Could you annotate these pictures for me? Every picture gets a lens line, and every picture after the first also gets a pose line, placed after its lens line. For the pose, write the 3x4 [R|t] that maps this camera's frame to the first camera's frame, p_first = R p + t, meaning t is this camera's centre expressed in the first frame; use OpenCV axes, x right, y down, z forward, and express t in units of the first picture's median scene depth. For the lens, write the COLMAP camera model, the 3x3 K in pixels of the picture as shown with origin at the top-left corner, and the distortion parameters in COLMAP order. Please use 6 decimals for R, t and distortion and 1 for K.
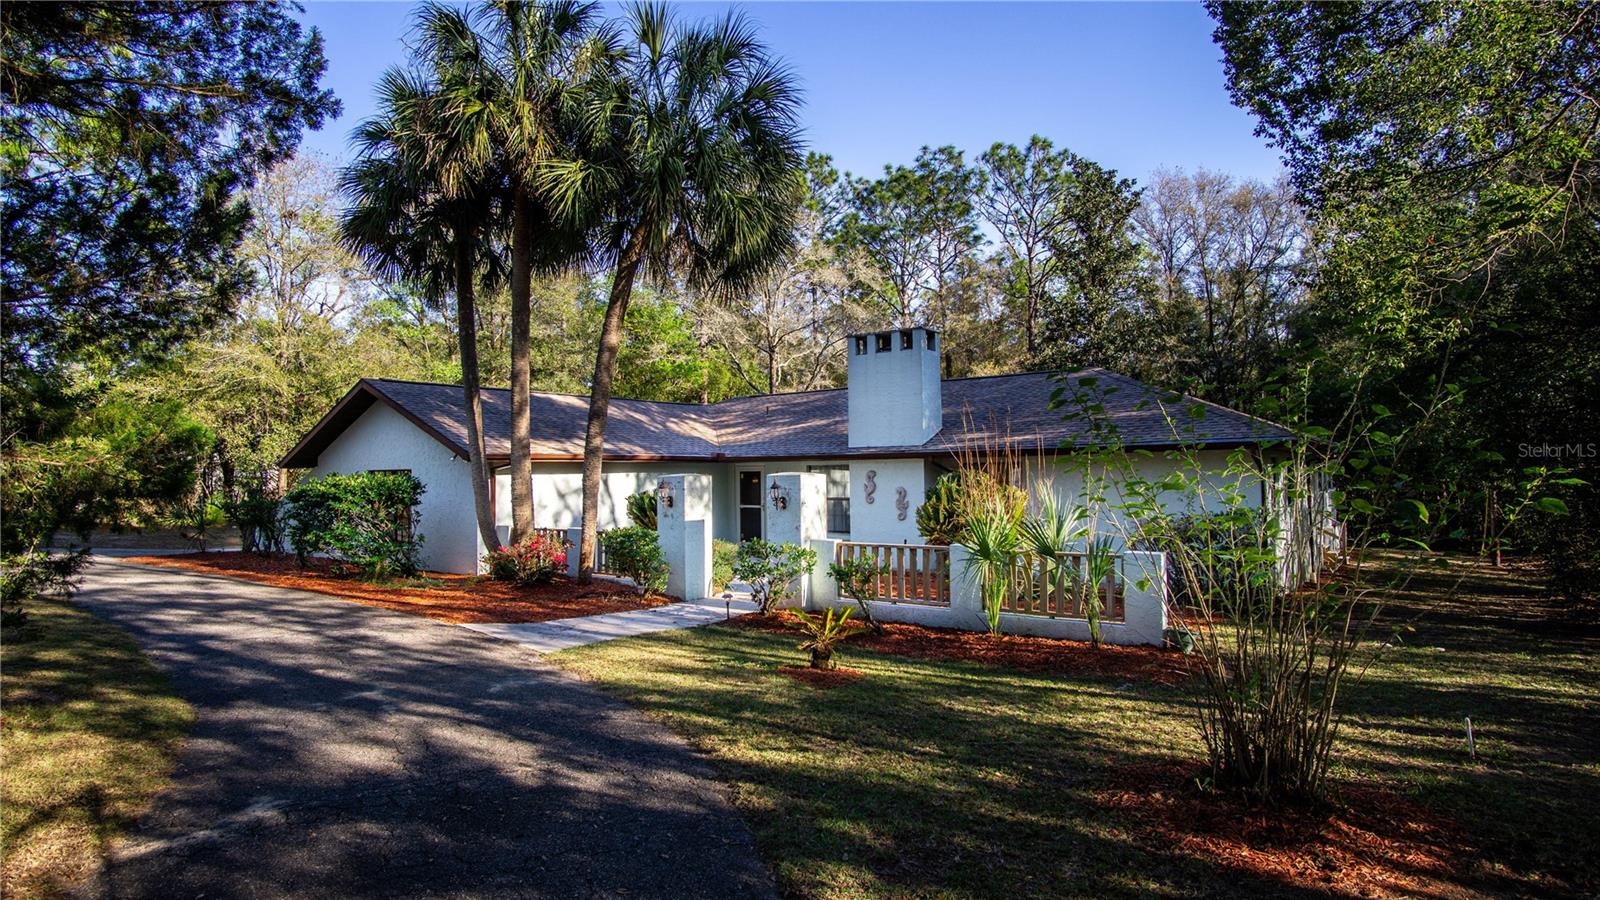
lens RADIAL K [[859.5, 0, 800.0], [0, 859.5, 450.0], [0, 0, 1]] dist [-0.035176, 0.010592]
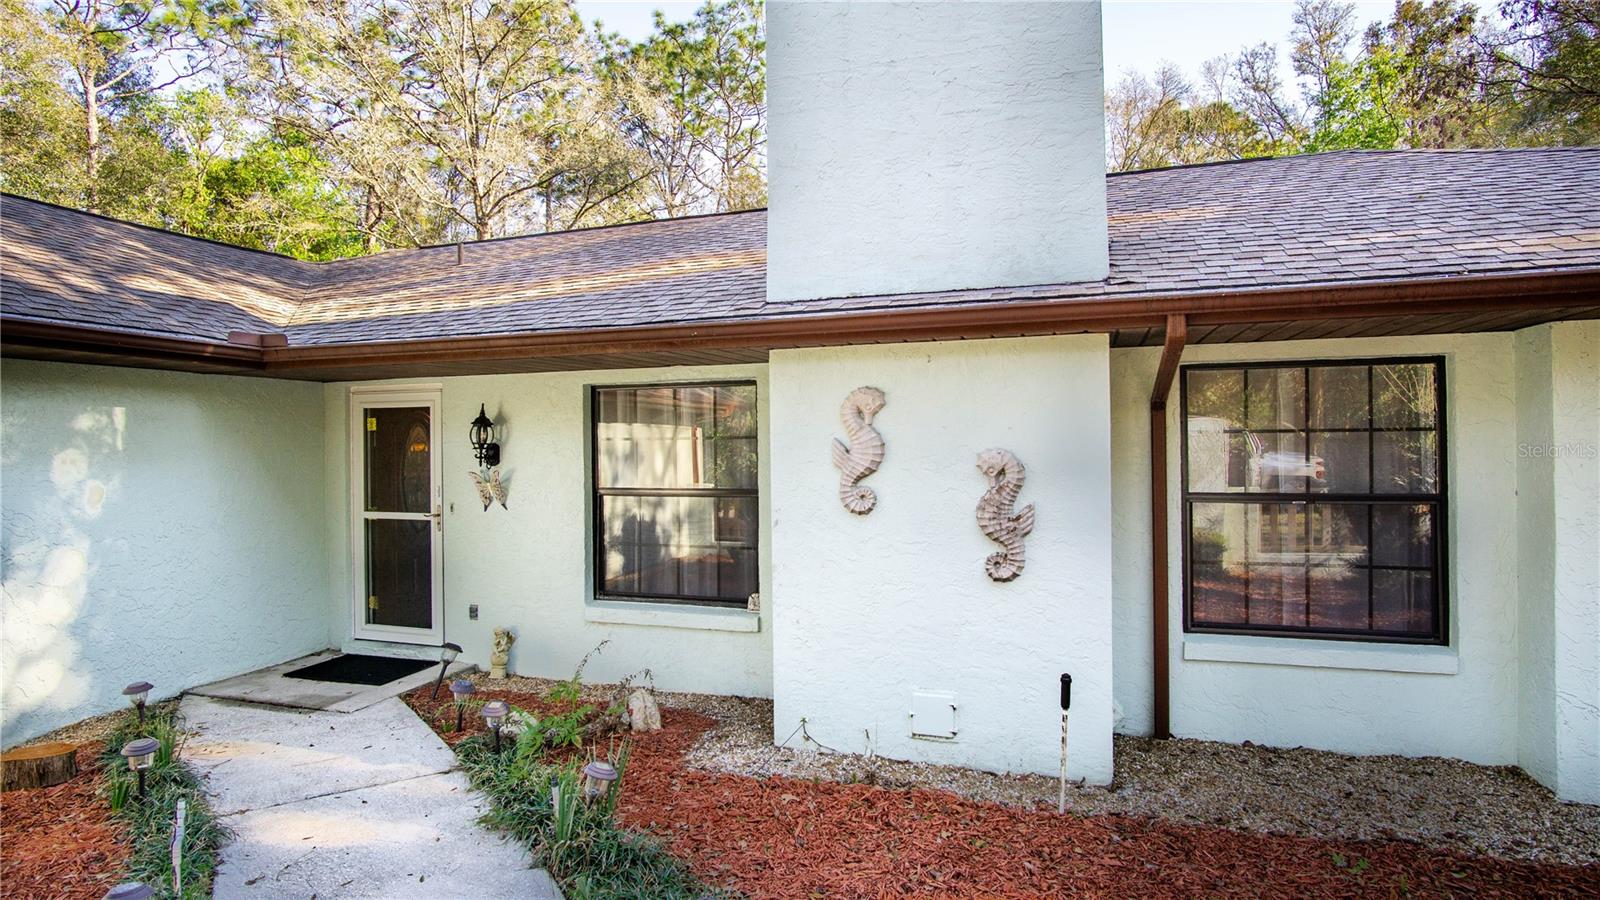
lens RADIAL K [[859.5, 0, 800.0], [0, 859.5, 450.0], [0, 0, 1]] dist [-0.035176, 0.010592]
pose [[0.950307, 0.000255, 0.311314, -0.018769], [-0.009241, 0.999582, 0.027388, 0.043036], [-0.311177, -0.028903, 0.949912, 0.916319]]
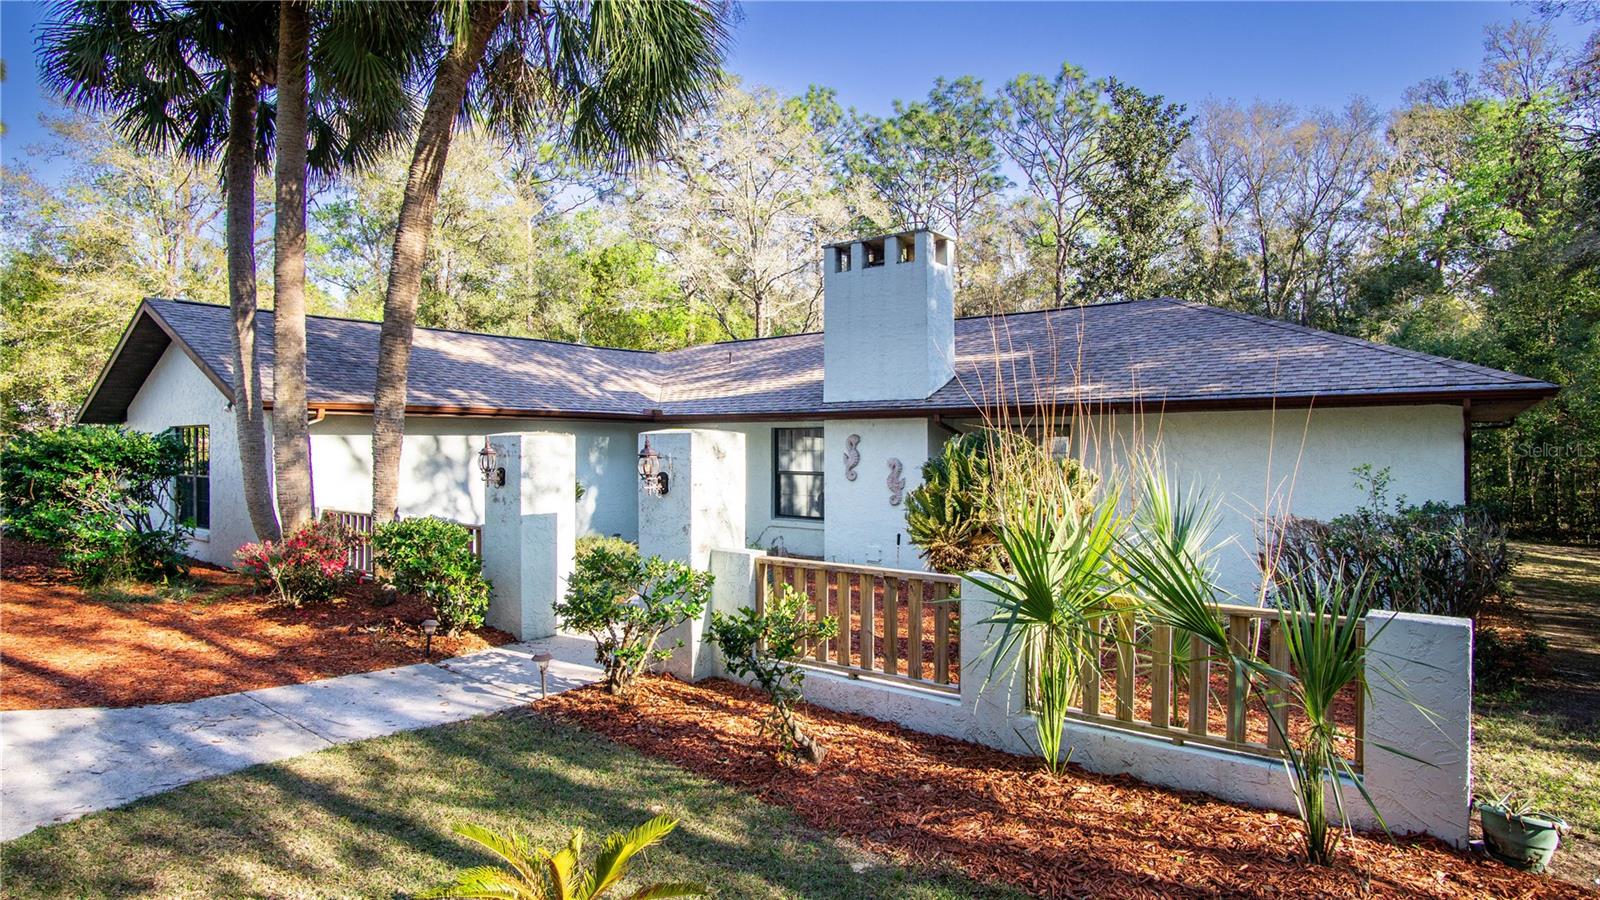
lens RADIAL K [[859.5, 0, 797.5], [0, 859.5, 425.9], [0, 0, 1]] dist [-0.034180, 0.011261]
pose [[0.999715, 0.012951, -0.020052, 0.060786], [-0.012832, 0.999899, 0.006060, 0.015377], [0.020129, -0.005801, 0.999781, 0.346025]]
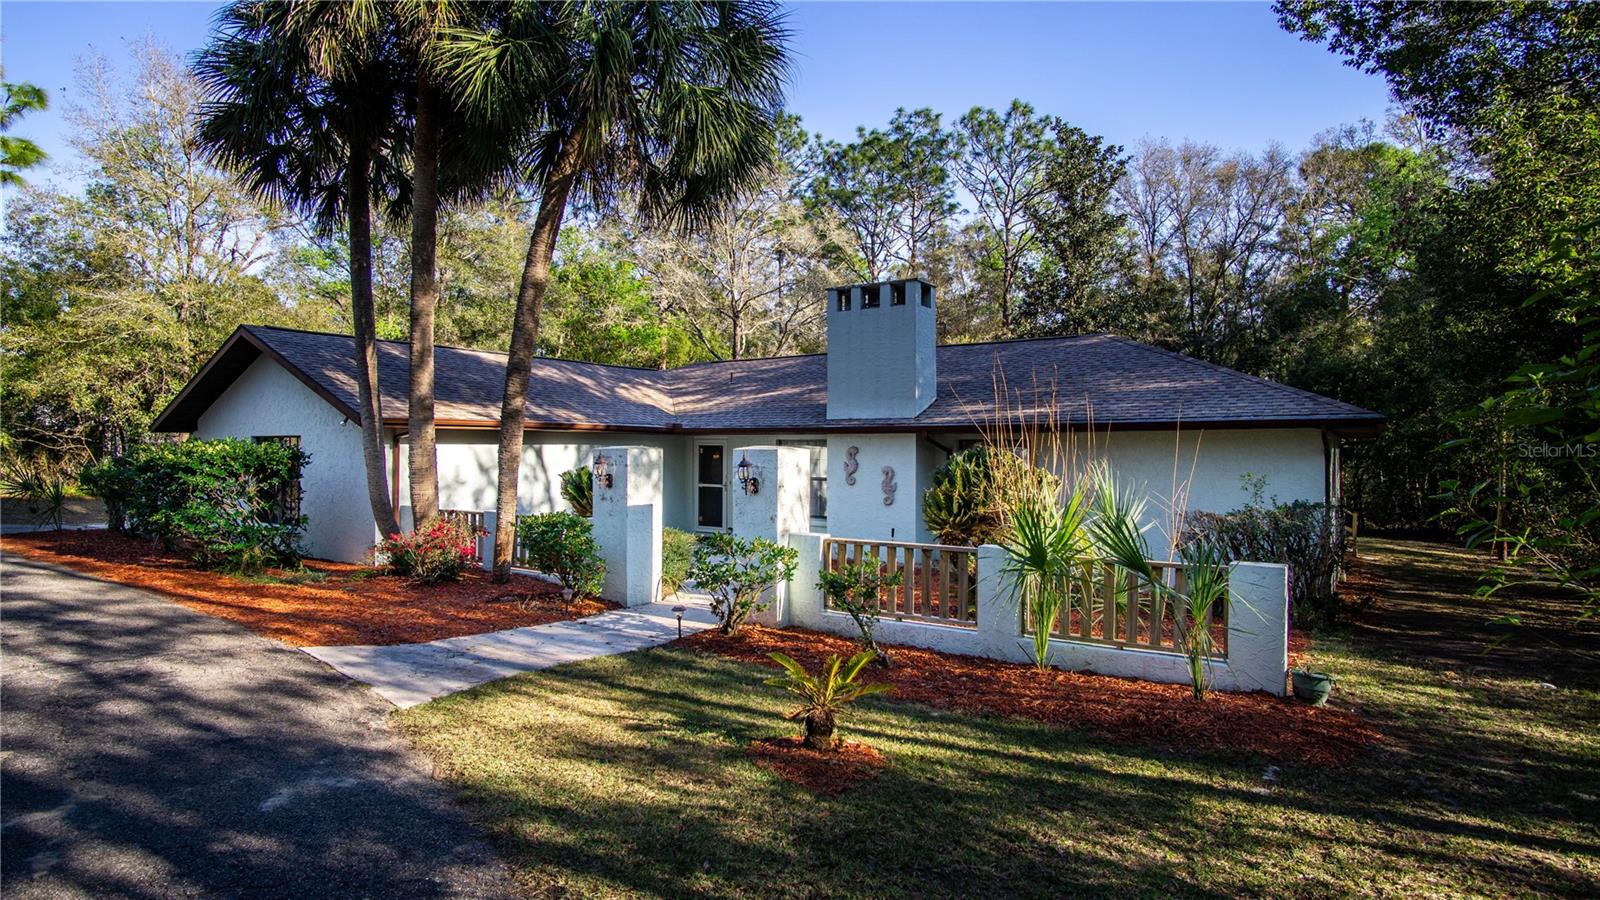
lens RADIAL K [[850.1, 0, 801.3], [0, 850.1, 447.1], [0, 0, 1]] dist [-0.032881, 0.000136]
pose [[0.998635, 0.017401, 0.049247, -0.012270], [-0.018553, 0.999563, 0.023026, 0.007097], [-0.048825, -0.023908, 0.998521, 0.188660]]
